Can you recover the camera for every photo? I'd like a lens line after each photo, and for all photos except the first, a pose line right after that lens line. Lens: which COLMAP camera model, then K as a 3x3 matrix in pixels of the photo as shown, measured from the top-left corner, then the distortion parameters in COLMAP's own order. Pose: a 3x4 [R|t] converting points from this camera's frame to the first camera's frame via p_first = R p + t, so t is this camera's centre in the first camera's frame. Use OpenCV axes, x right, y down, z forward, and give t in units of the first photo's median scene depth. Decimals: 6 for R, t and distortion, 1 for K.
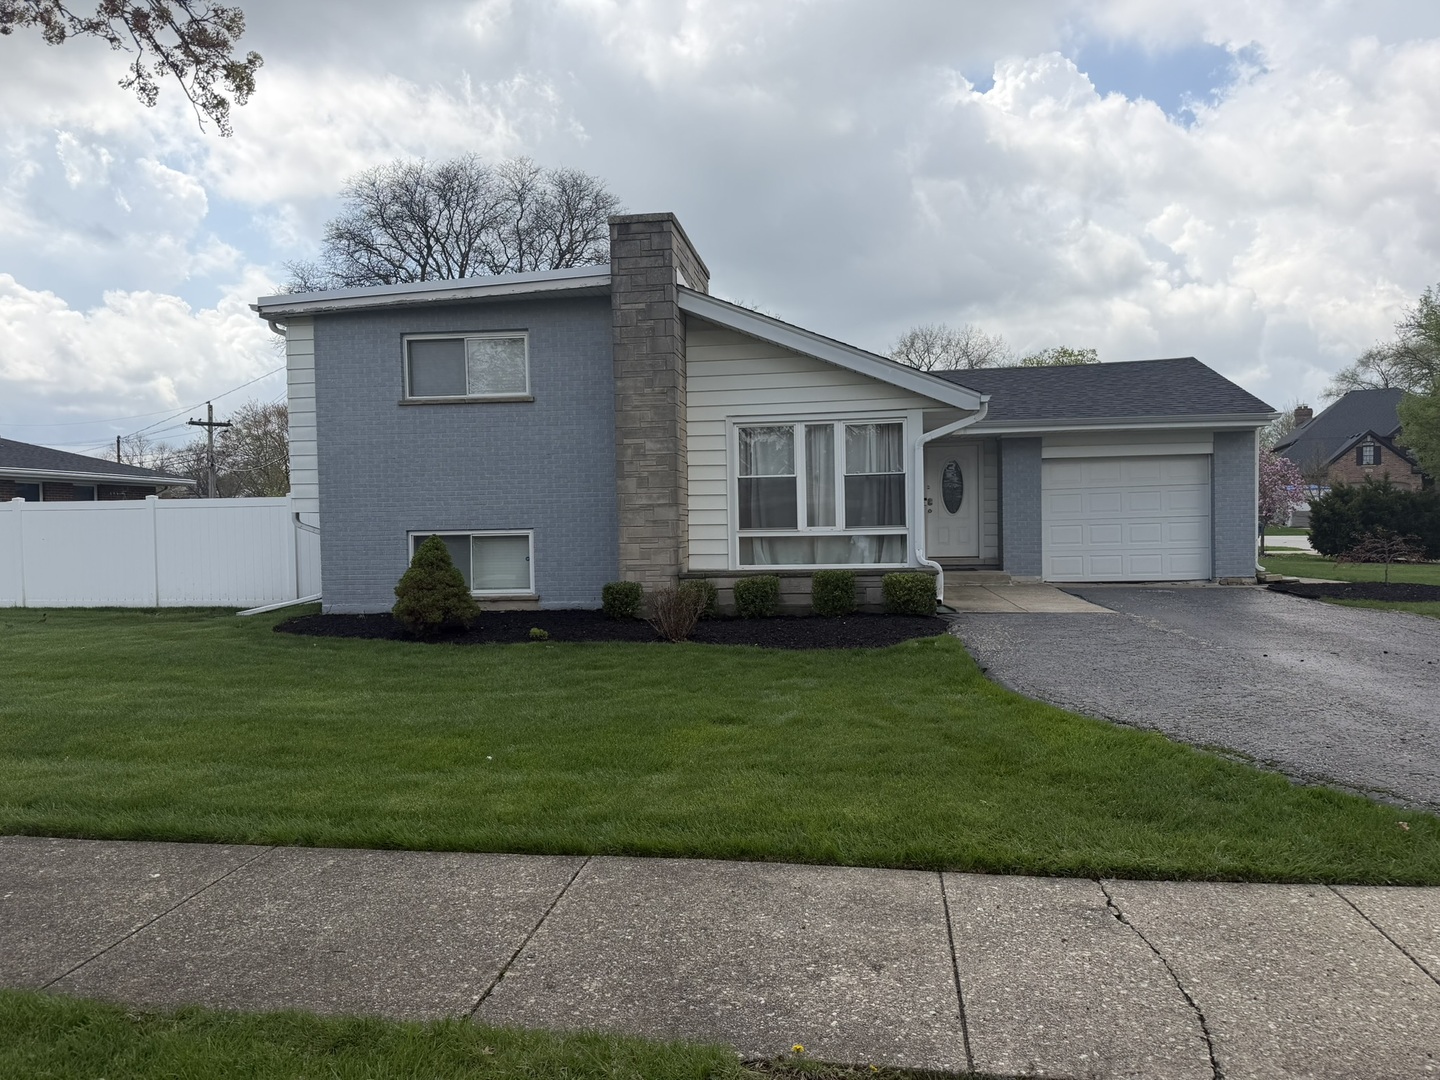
lens RADIAL K [[1009.7, 0, 701.2], [0, 1009.7, 561.3], [0, 0, 1]] dist [0.091899, -0.076559]
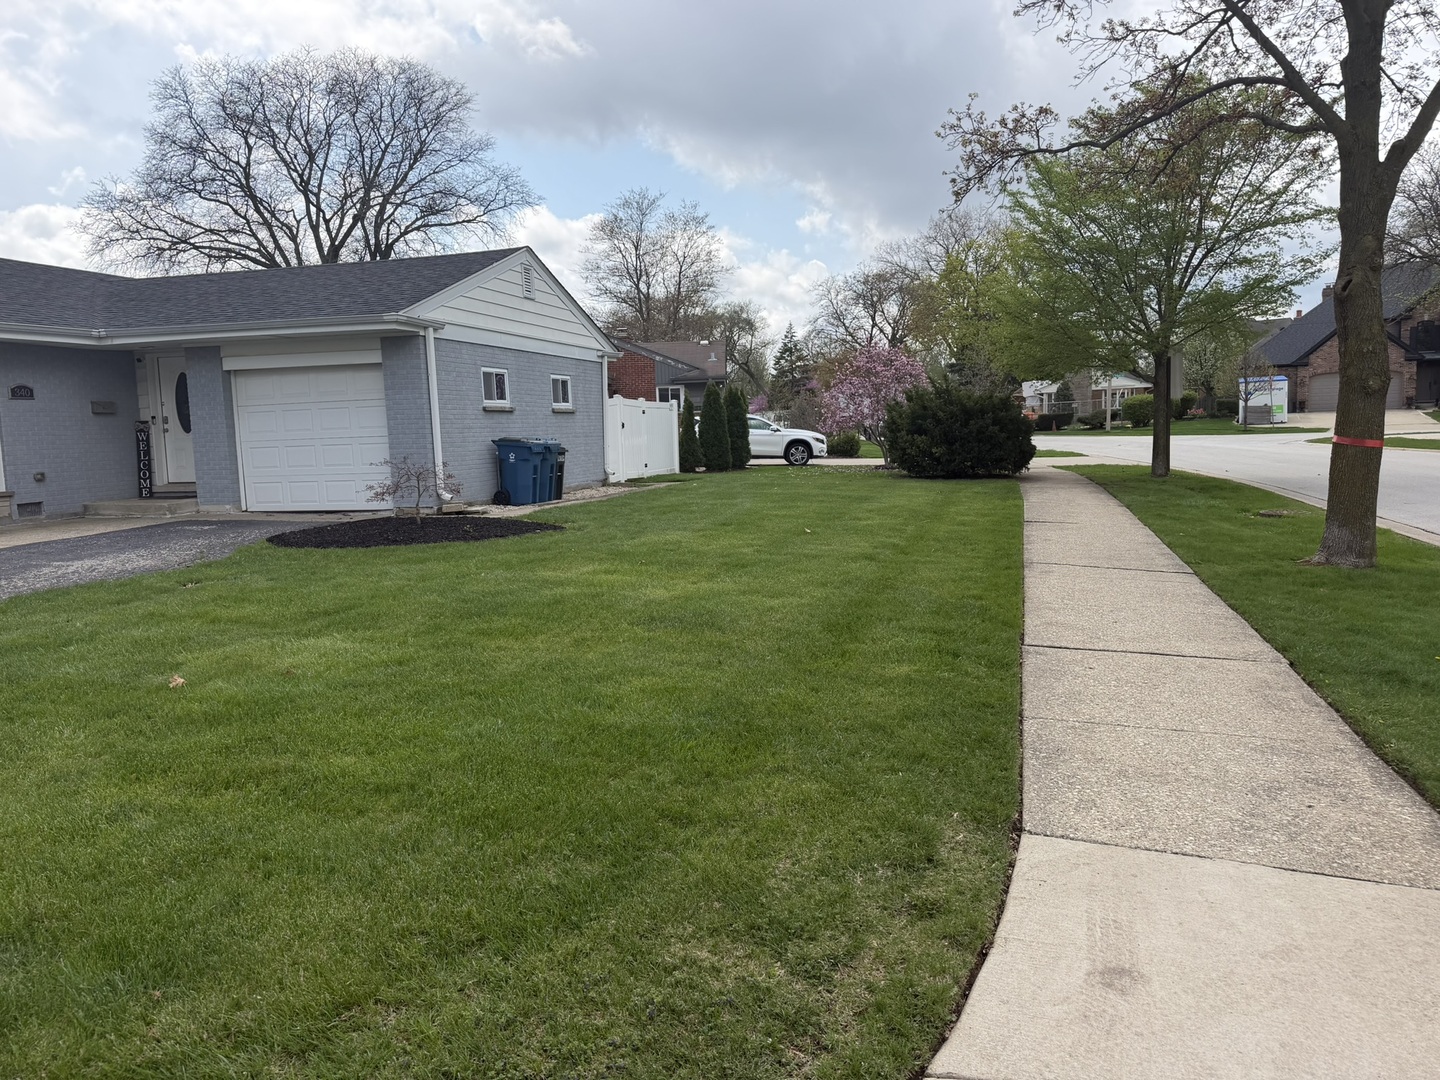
lens RADIAL K [[1015.8, 0, 720.0], [0, 1015.8, 540.0], [0, 0, 1]] dist [0.089283, -0.128089]
pose [[0.991125, 0.002904, -0.132902, 1.091041], [0.007472, 0.996964, 0.077502, -0.027033], [0.132724, -0.077807, 0.988094, 0.223054]]
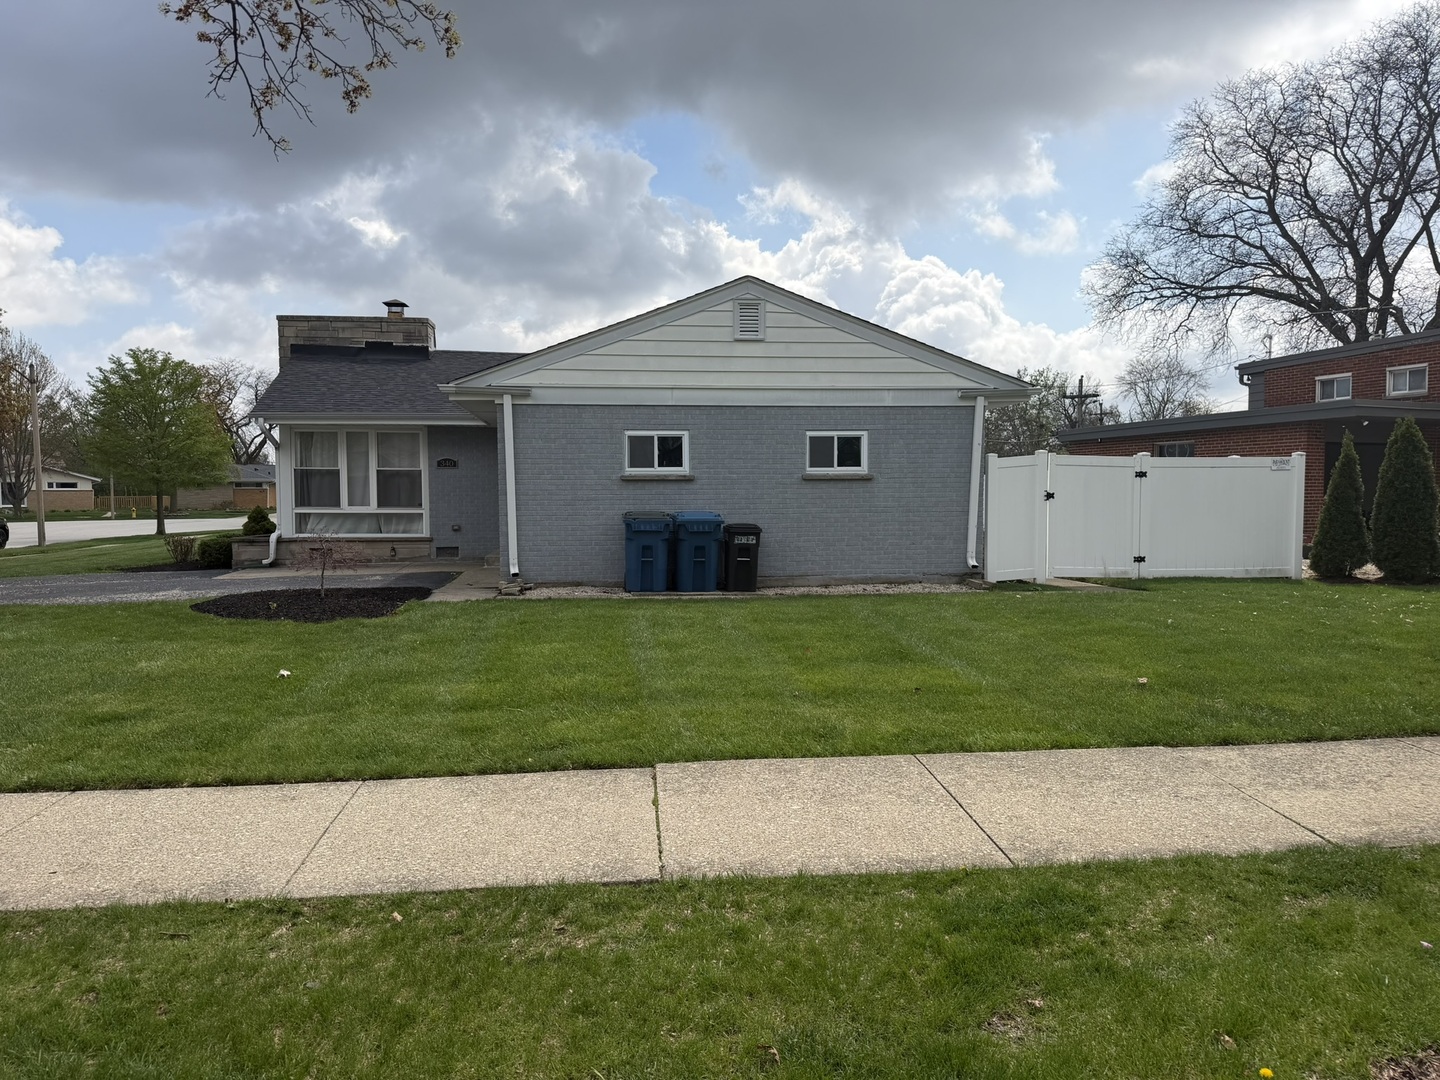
lens RADIAL K [[1009.7, 0, 701.2], [0, 1009.7, 561.3], [0, 0, 1]] dist [0.091899, -0.076559]
pose [[0.259125, 0.078196, -0.962673, 1.658171], [-0.034607, 0.996829, 0.071655, -0.079019], [0.965224, 0.014748, 0.261009, 1.144506]]
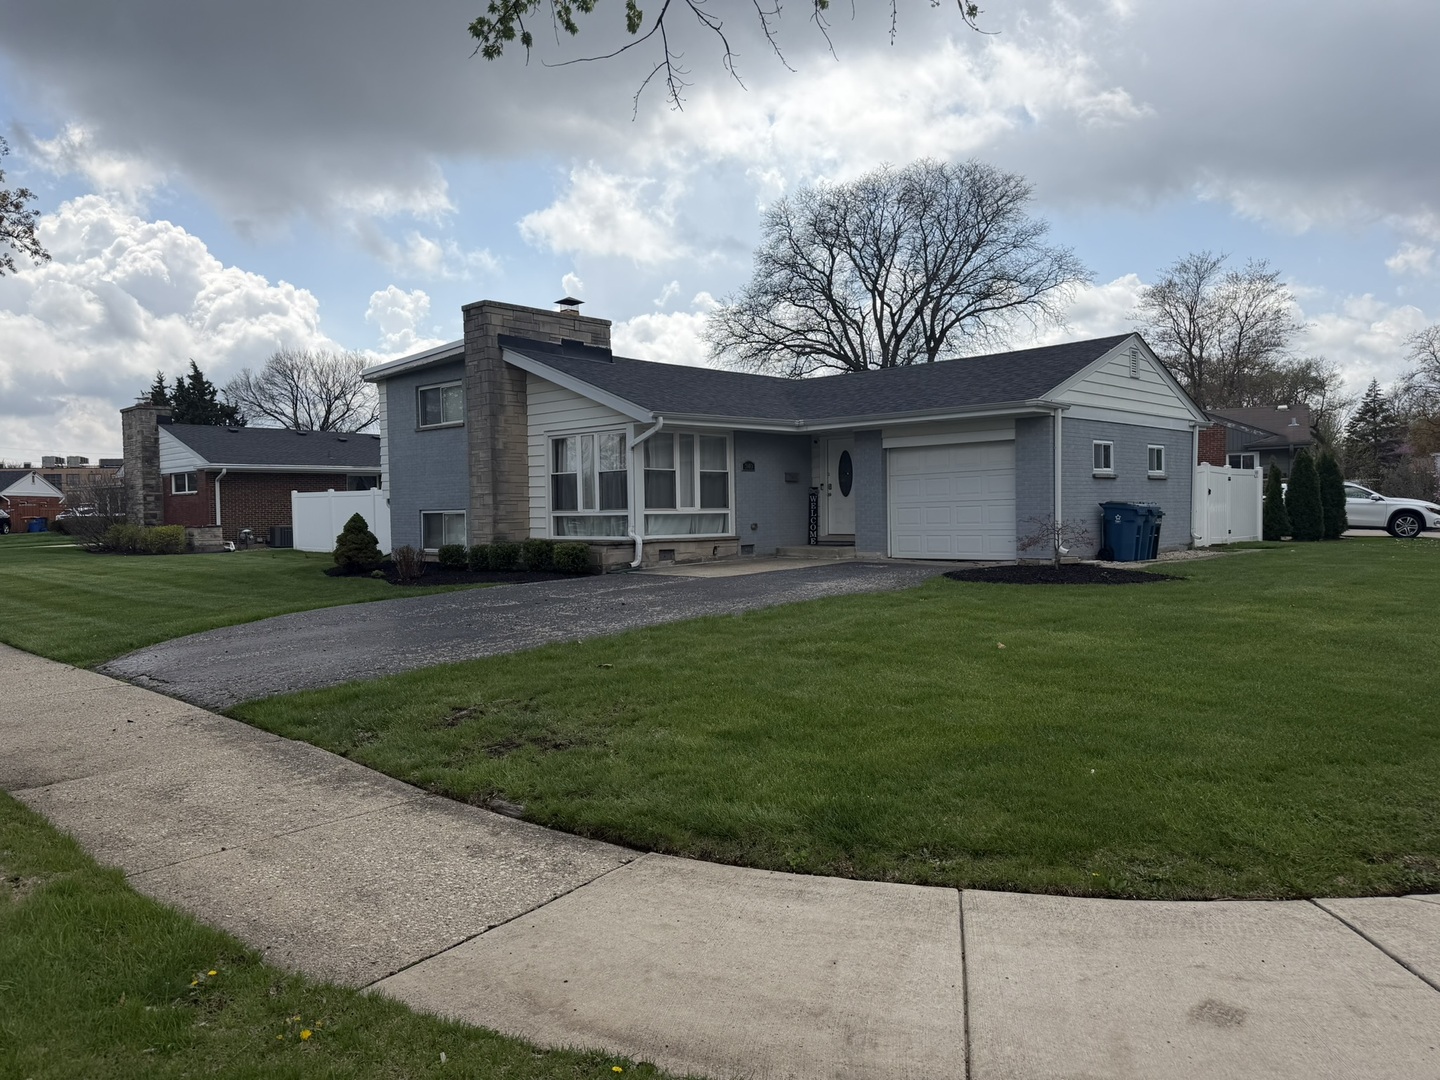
lens RADIAL K [[1009.7, 0, 701.2], [0, 1009.7, 561.3], [0, 0, 1]] dist [0.091899, -0.076559]
pose [[0.808221, 0.034204, -0.587886, 1.045897], [-0.018624, 0.999297, 0.032537, -0.010835], [0.588585, -0.015348, 0.808289, -0.030792]]
